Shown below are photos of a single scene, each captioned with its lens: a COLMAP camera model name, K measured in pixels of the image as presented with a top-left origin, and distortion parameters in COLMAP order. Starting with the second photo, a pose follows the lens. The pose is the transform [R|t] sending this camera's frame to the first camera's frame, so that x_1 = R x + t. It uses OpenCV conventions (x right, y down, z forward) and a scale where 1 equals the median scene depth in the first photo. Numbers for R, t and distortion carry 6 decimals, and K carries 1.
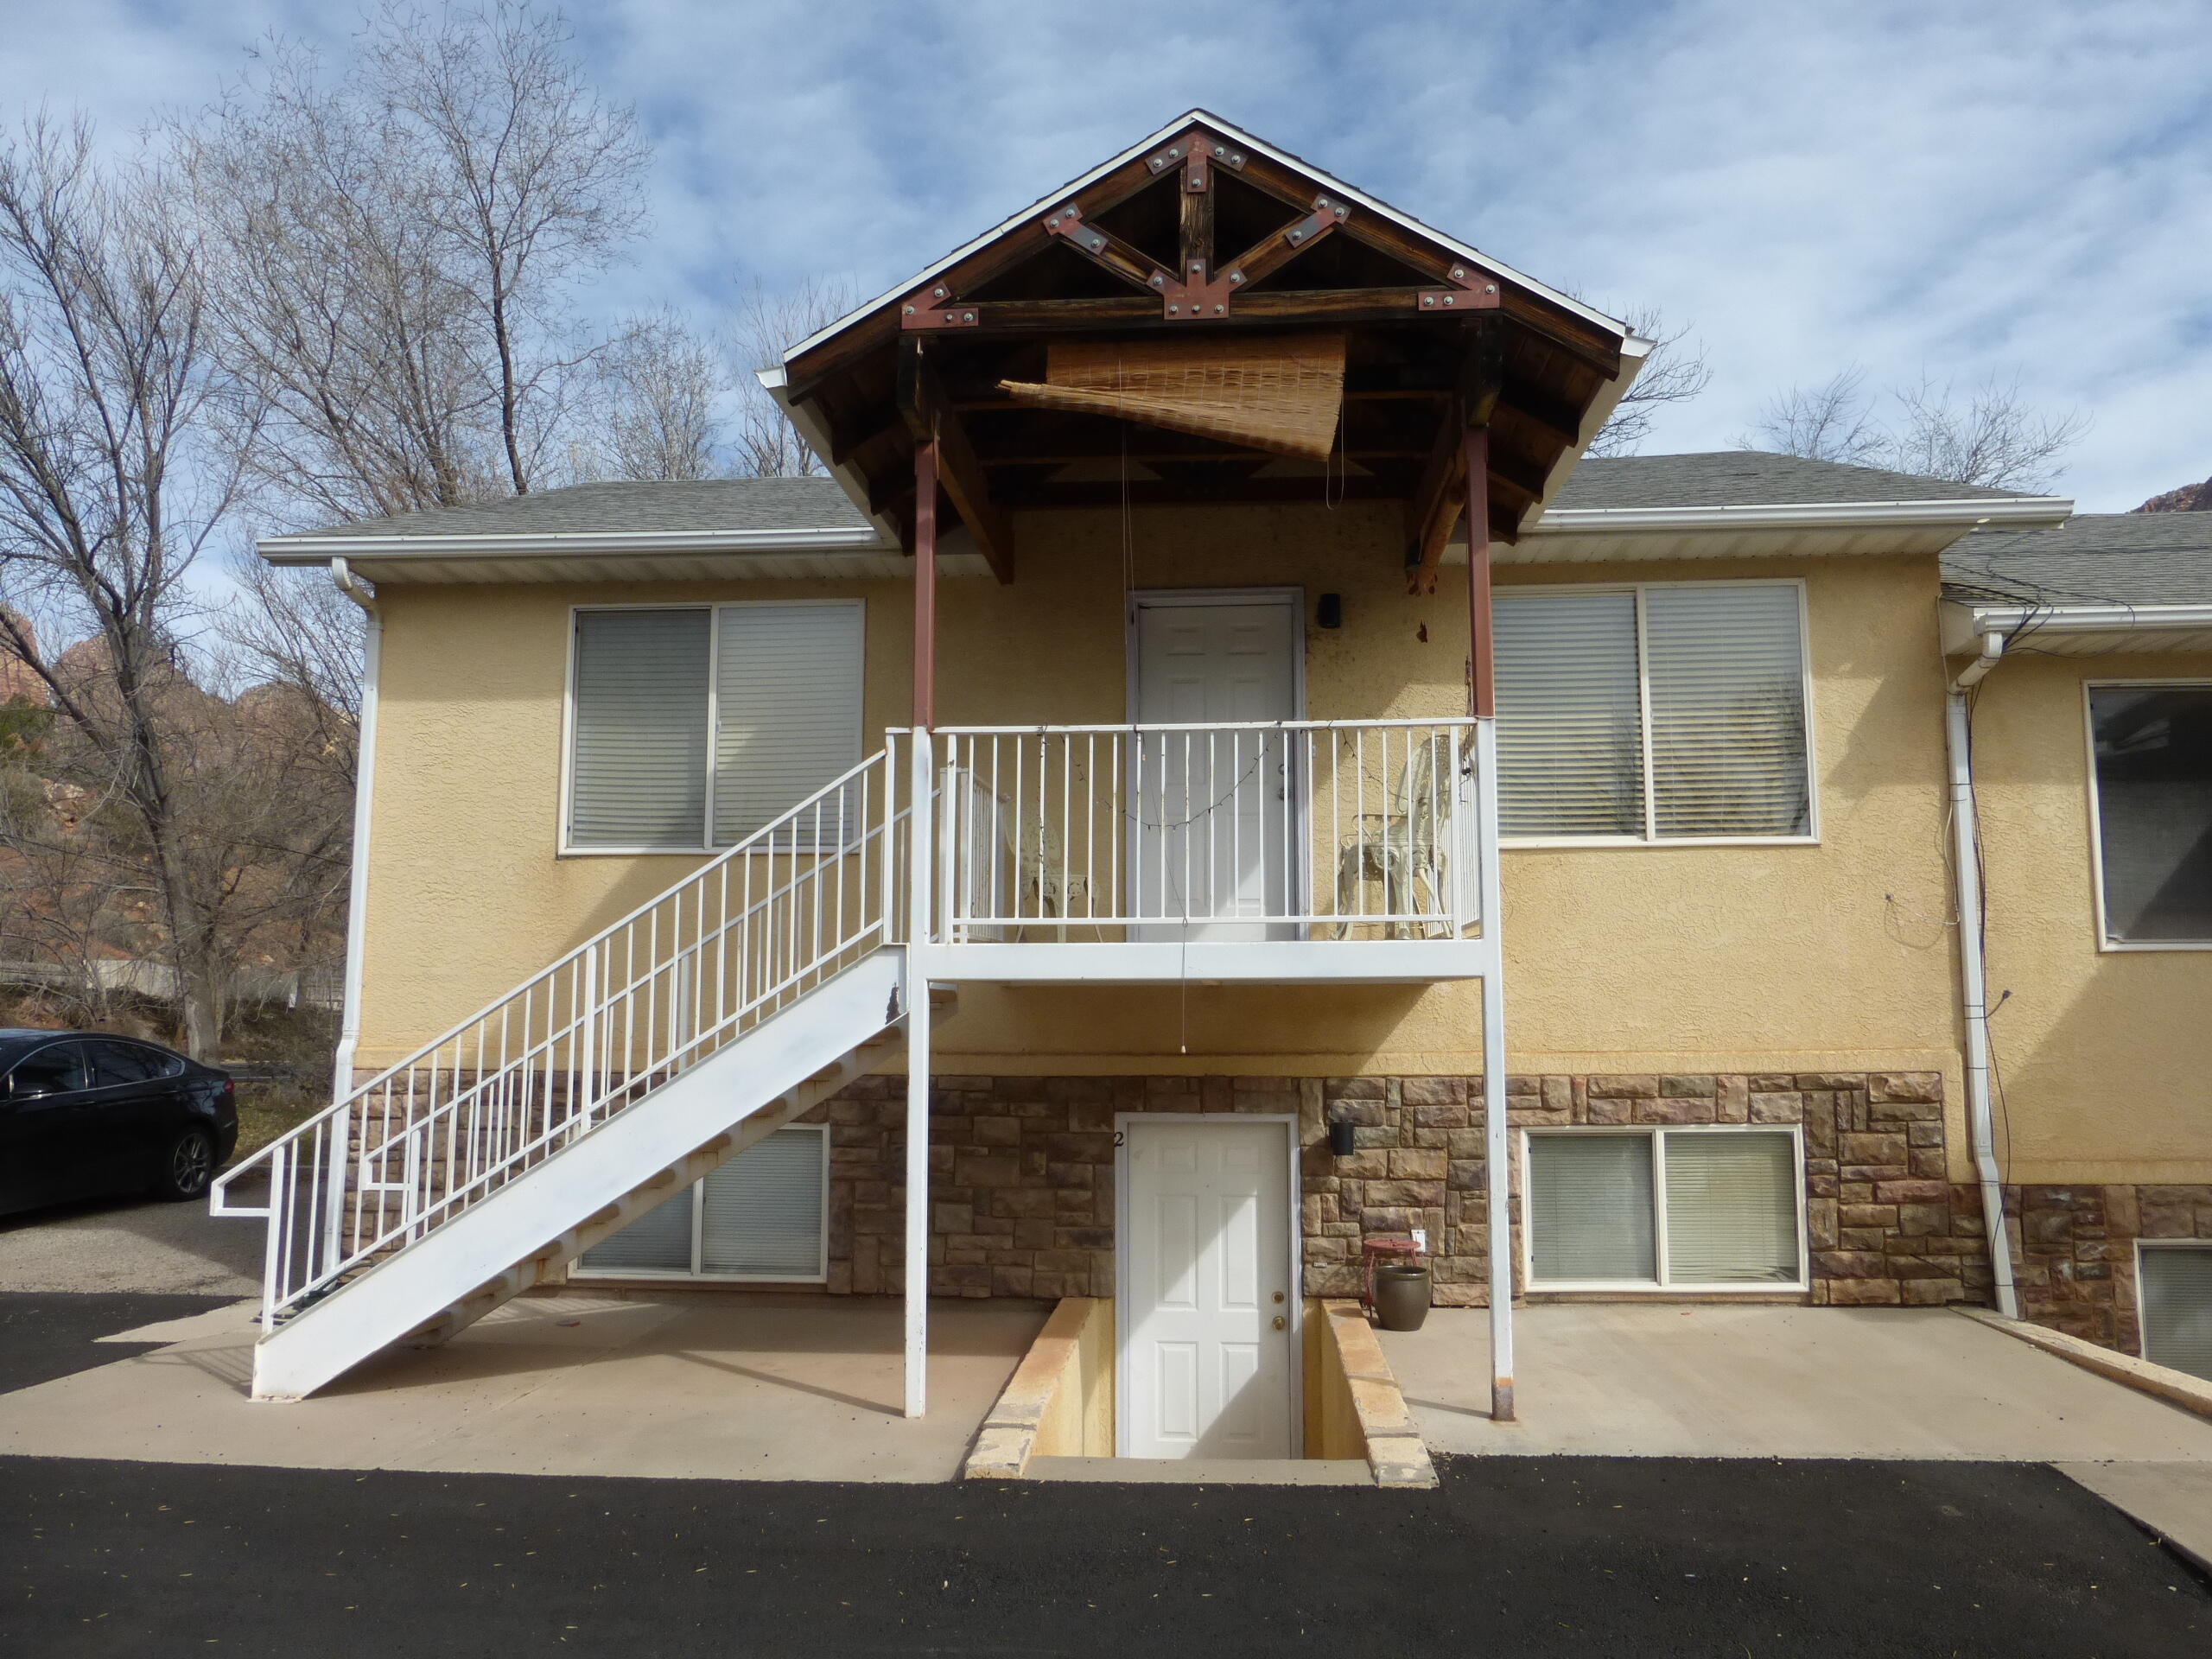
lens RADIAL K [[1605.6, 0, 1106.1], [0, 1605.6, 841.7], [0, 0, 1]] dist [-0.017807, 0.000821]
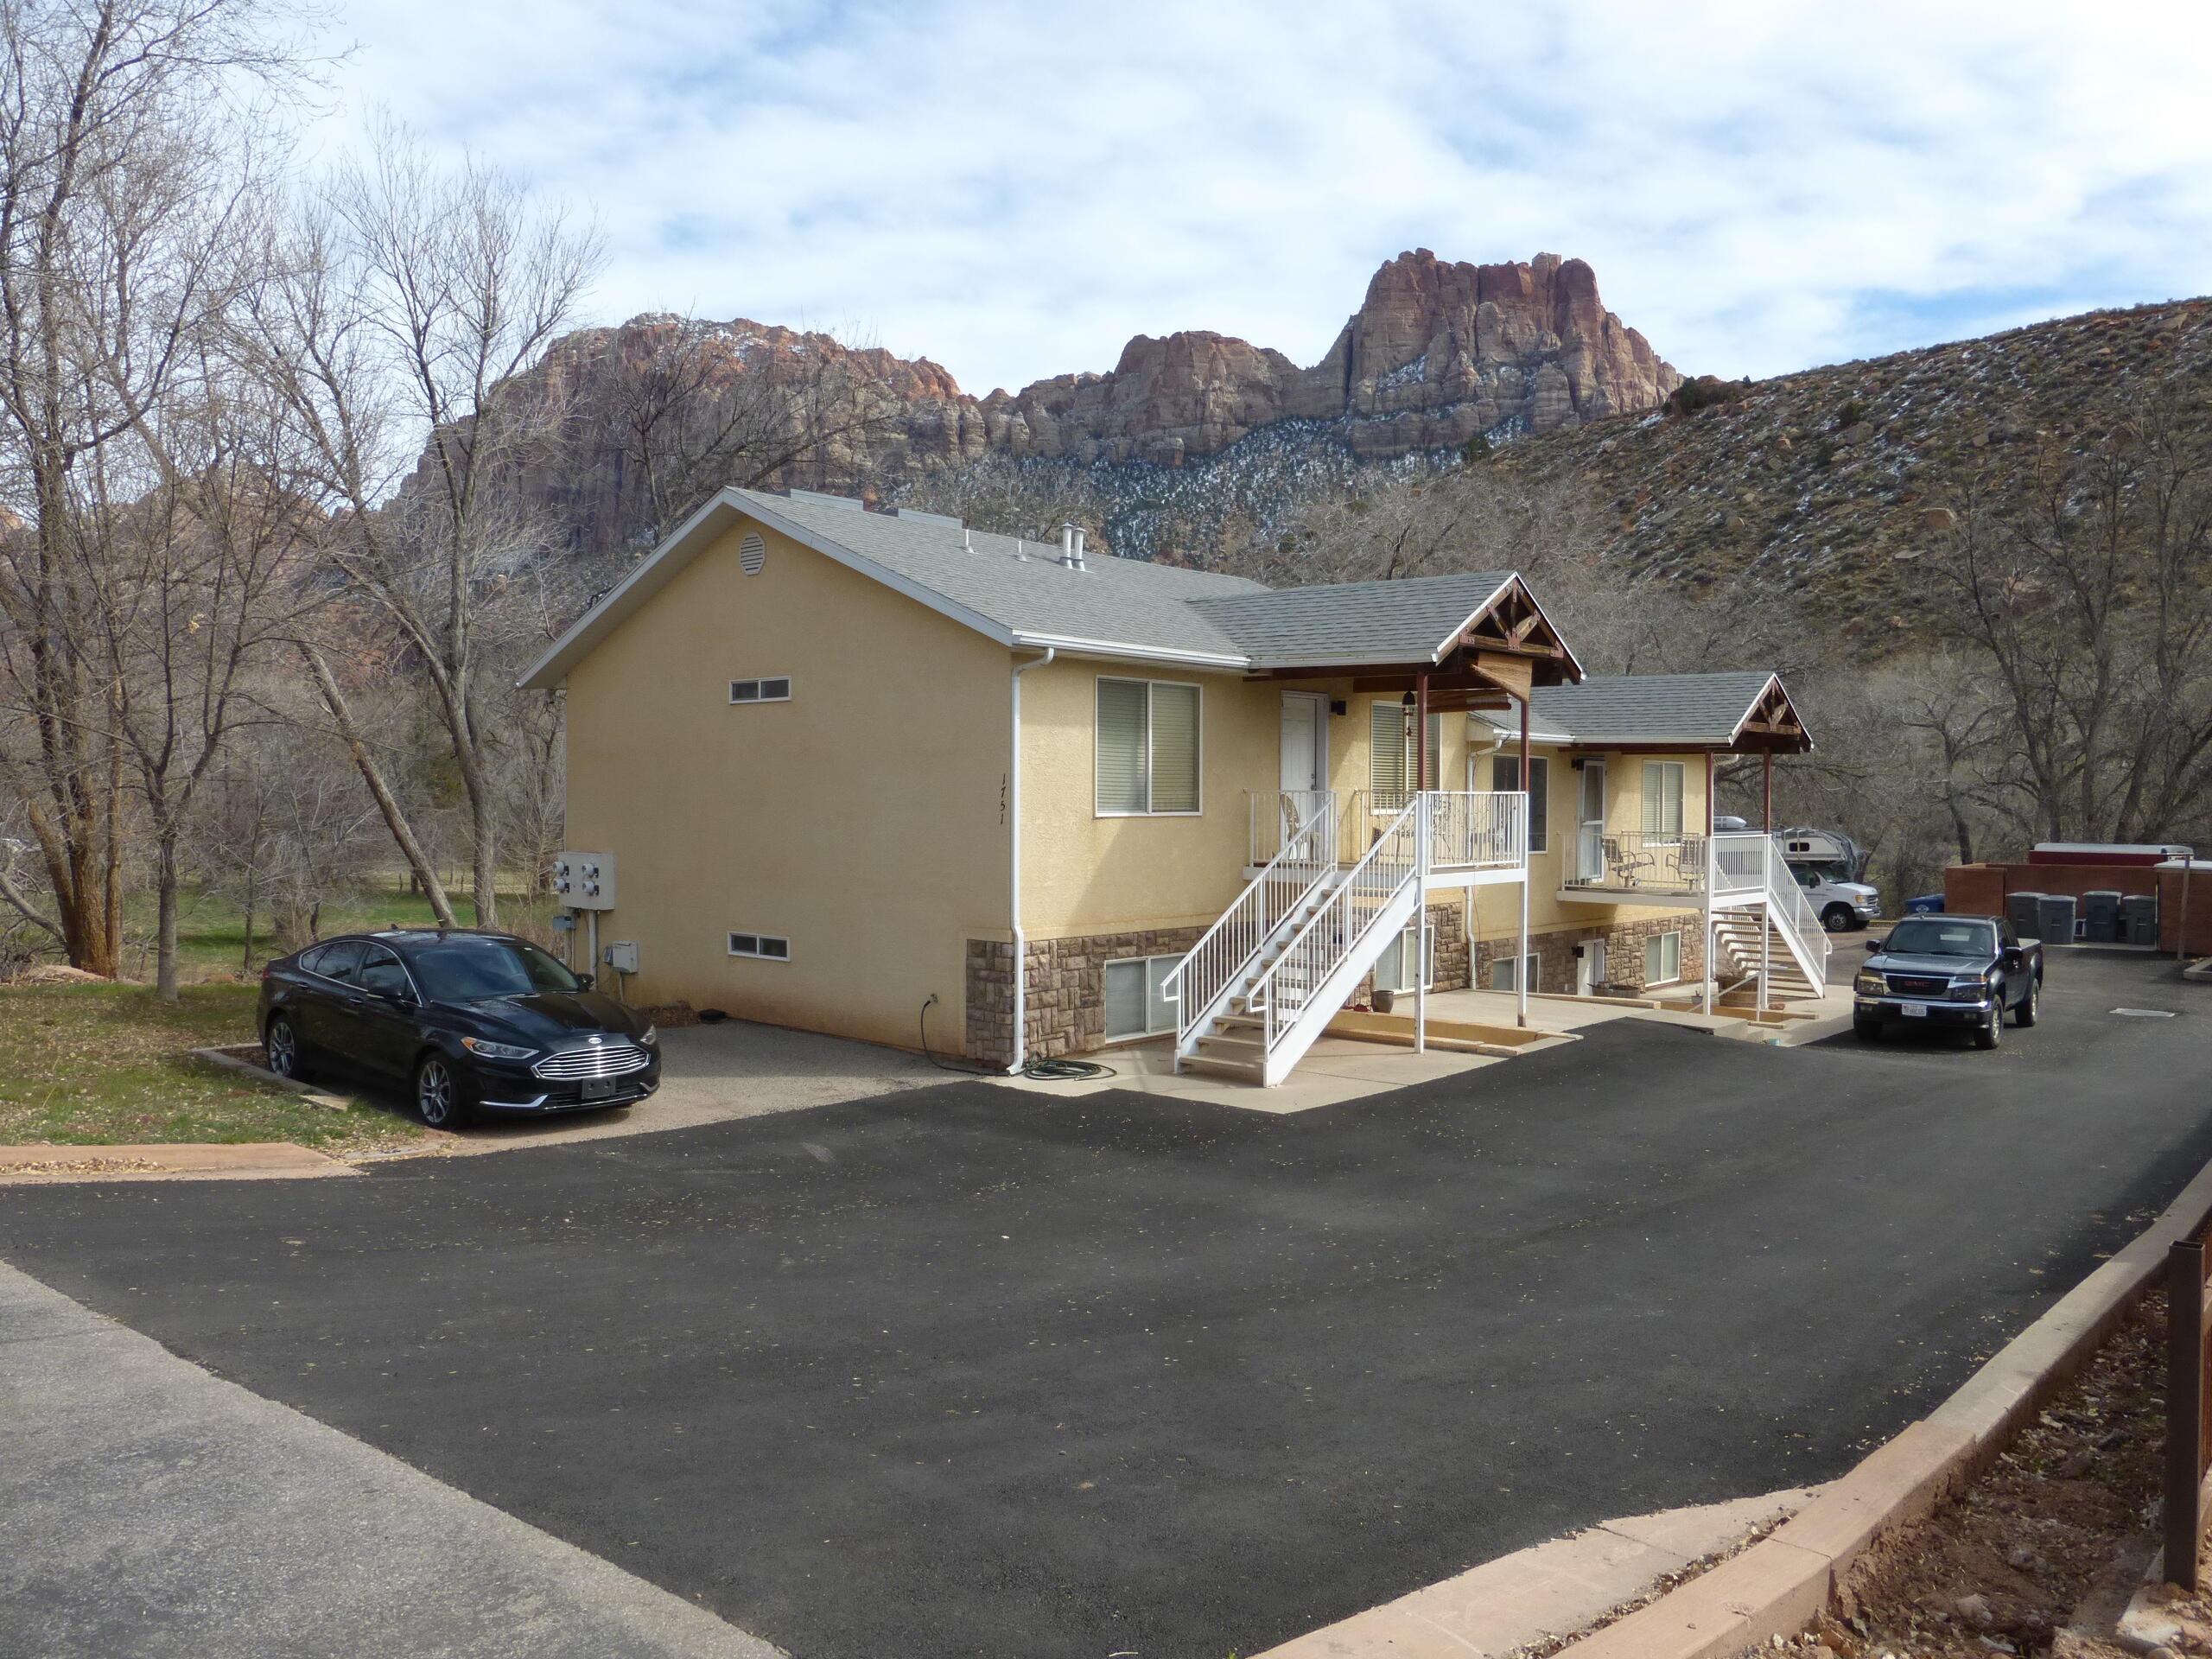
lens RADIAL K [[1605.6, 0, 1085.2], [0, 1605.6, 849.1], [0, 0, 1]] dist [-0.017807, 0.000821]
pose [[0.606838, -0.020302, 0.794566, -1.988825], [-0.083099, 0.992575, 0.088828, -0.128979], [-0.790470, -0.119932, 0.600645, -0.094493]]
